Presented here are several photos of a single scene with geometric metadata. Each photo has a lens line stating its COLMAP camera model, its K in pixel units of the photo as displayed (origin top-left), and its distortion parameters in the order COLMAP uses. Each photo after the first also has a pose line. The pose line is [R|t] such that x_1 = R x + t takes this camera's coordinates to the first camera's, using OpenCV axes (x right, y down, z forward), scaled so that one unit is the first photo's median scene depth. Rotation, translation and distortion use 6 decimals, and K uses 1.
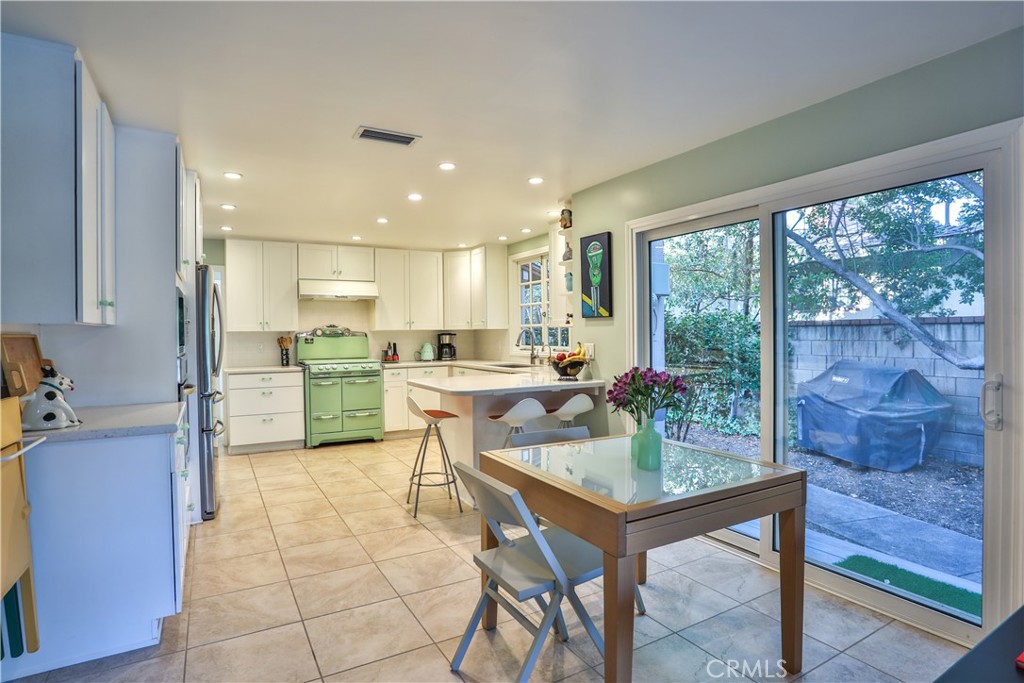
lens RADIAL K [[525.4, 0, 510.1], [0, 525.4, 340.3], [0, 0, 1]] dist [-0.085626, 0.039038]
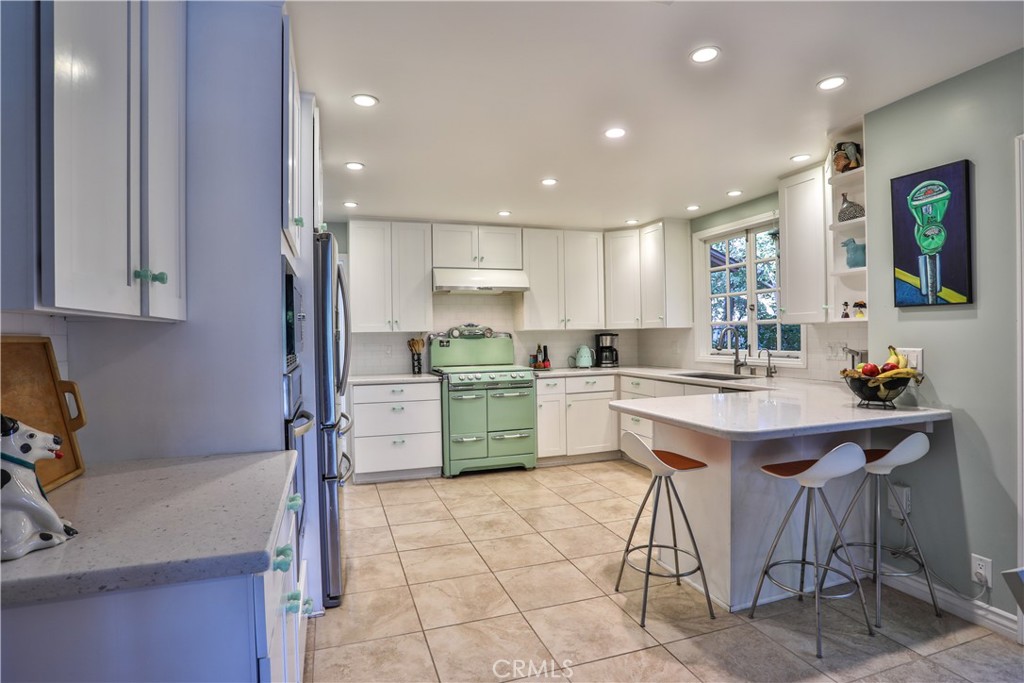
lens RADIAL K [[525.4, 0, 510.1], [0, 525.4, 340.3], [0, 0, 1]] dist [-0.085626, 0.039038]
pose [[0.981056, -0.002679, -0.193704, -0.141590], [0.002364, 0.999995, -0.001855, -0.002398], [0.193708, 0.001362, 0.981058, 0.234788]]
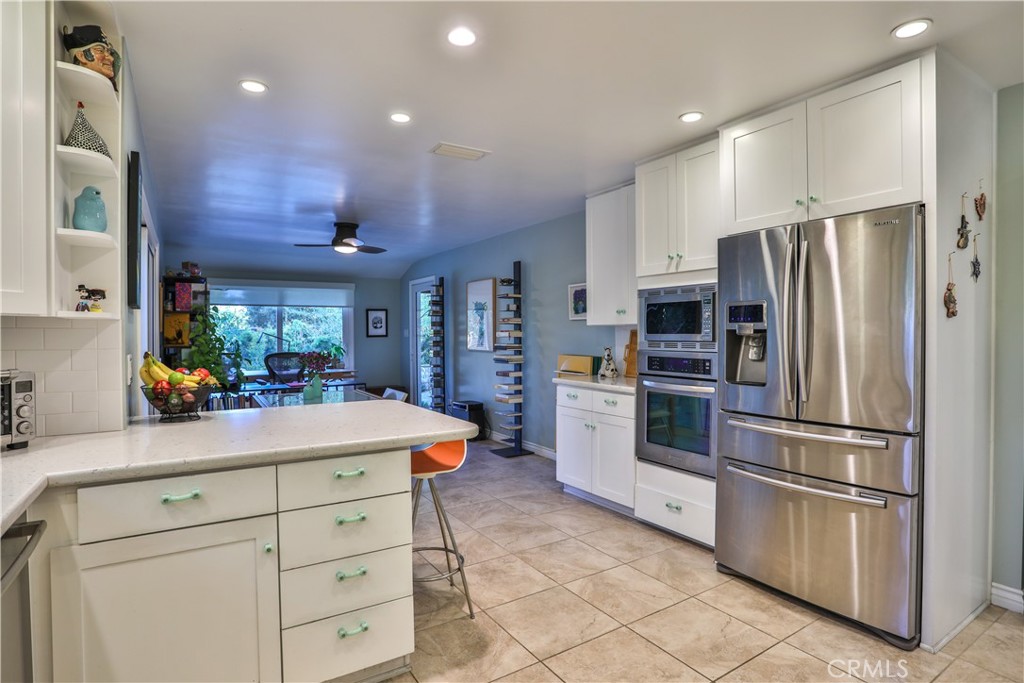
lens RADIAL K [[524.8, 0, 512.0], [0, 524.8, 341.5], [0, 0, 1]] dist [-0.069259, -0.000144]
pose [[-0.998798, 0.012971, -0.047274, -0.152821], [0.011583, 0.999497, 0.029513, -0.012803], [0.047633, 0.028930, -0.998446, 1.105576]]
